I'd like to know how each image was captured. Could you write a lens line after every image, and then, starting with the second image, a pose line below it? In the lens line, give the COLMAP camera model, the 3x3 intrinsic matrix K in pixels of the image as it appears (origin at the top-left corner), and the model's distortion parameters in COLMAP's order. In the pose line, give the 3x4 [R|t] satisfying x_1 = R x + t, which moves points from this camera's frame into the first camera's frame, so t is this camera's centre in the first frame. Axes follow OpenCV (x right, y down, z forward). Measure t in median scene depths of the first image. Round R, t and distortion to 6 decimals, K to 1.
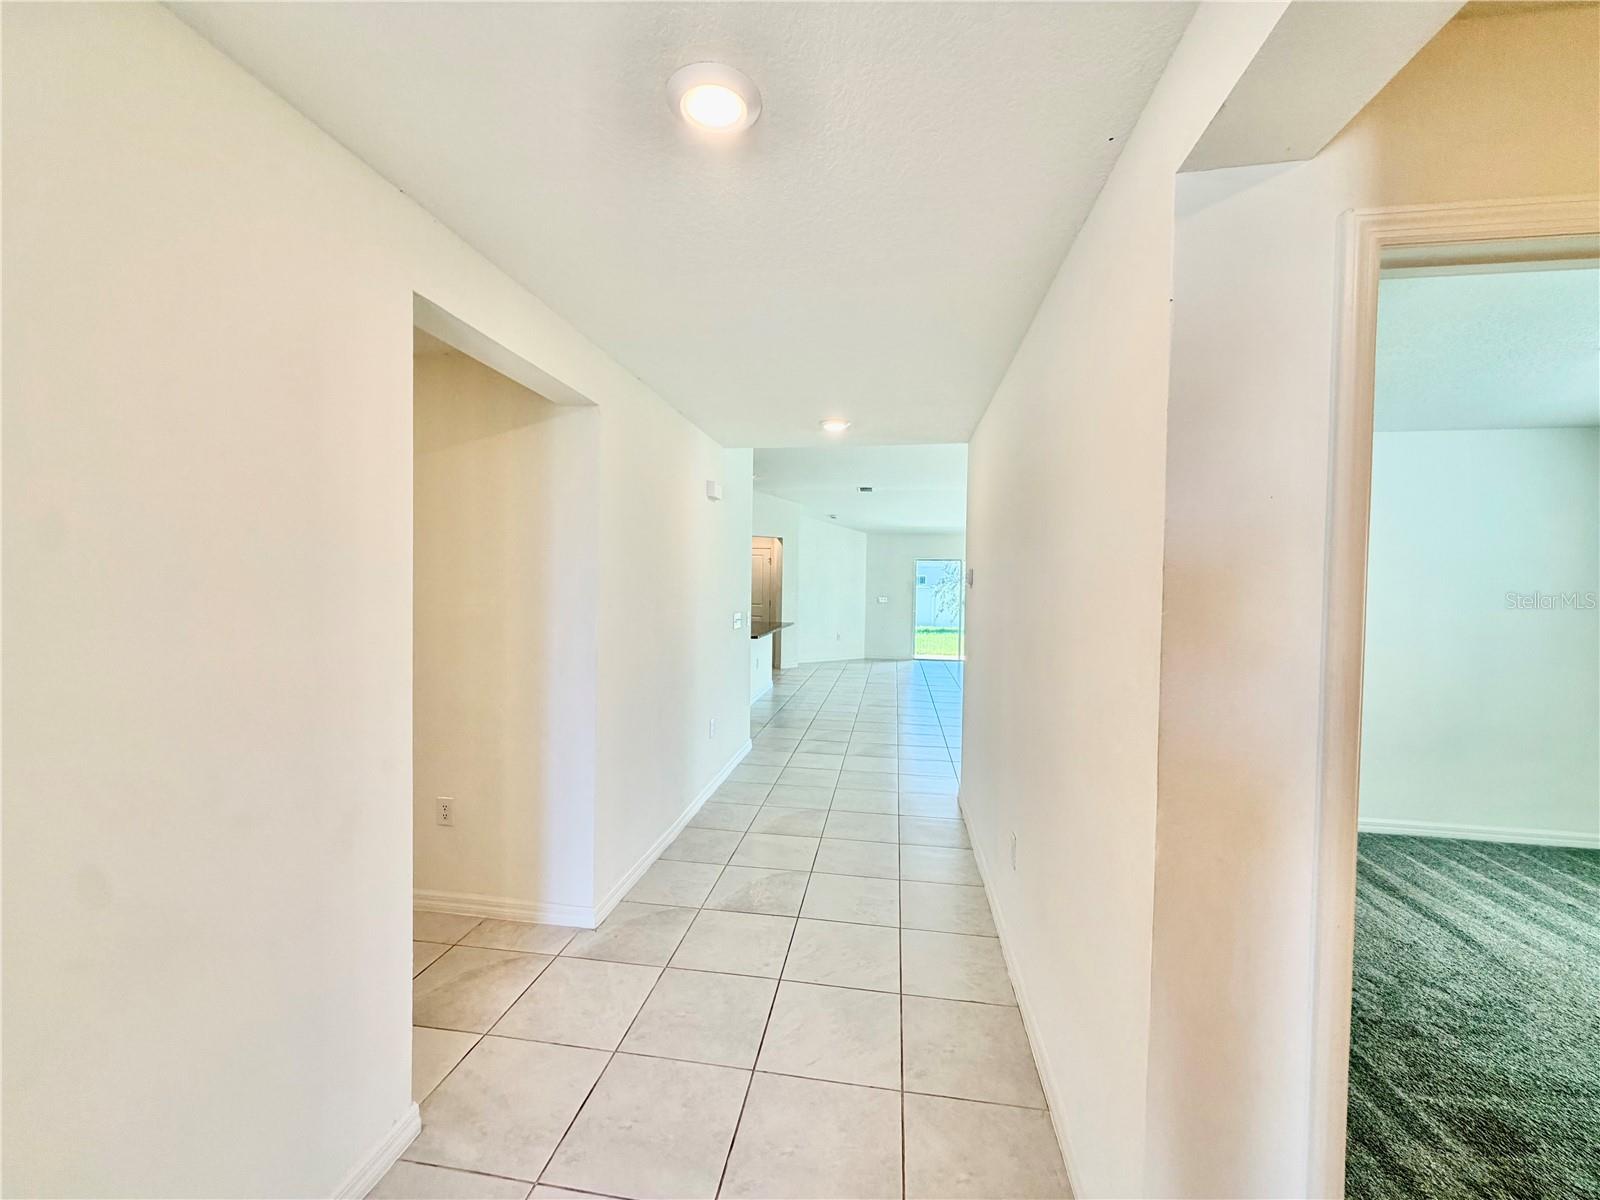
lens RADIAL K [[637.5, 0, 800.0], [0, 637.5, 600.0], [0, 0, 1]] dist [-0.001278, 0.000887]
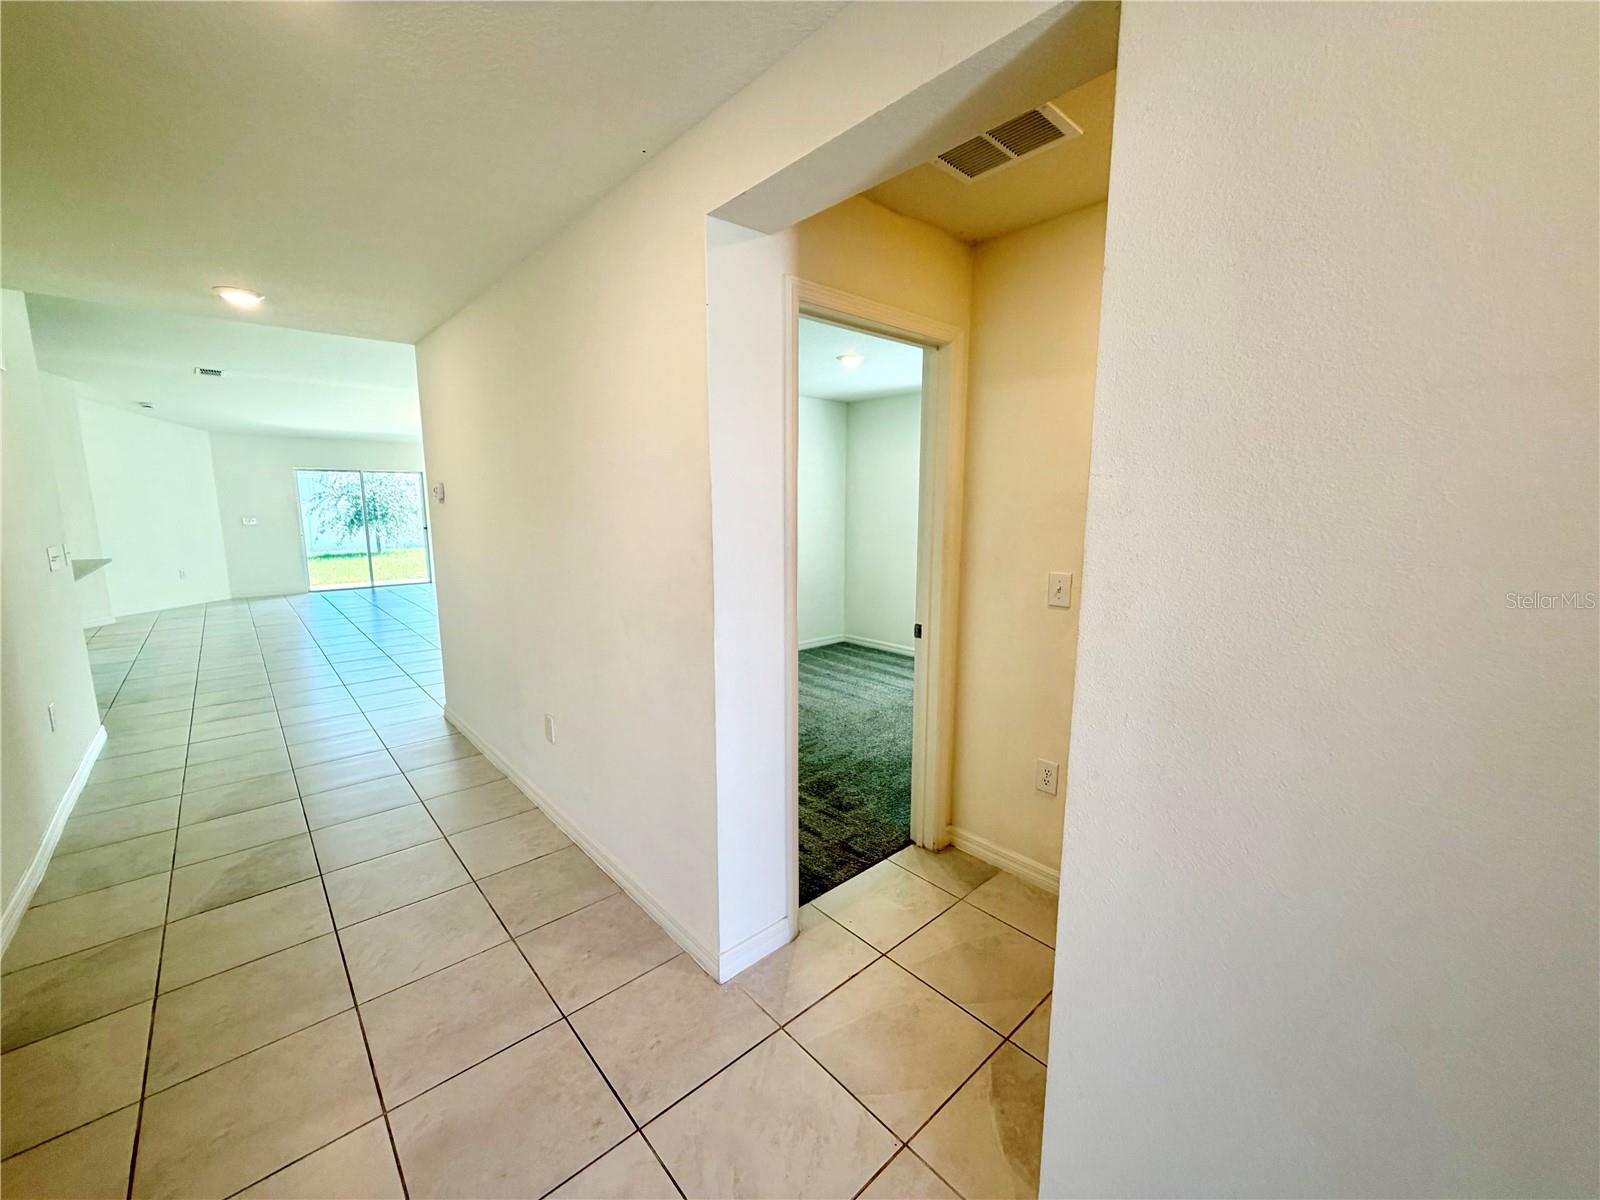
lens RADIAL K [[637.5, 0, 800.0], [0, 637.5, 600.0], [0, 0, 1]] dist [-0.001278, 0.000887]
pose [[0.632151, -0.135022, 0.762990, -0.162535], [0.031539, 0.988368, 0.148776, 0.000646], [-0.774203, -0.069985, 0.629056, -0.050065]]
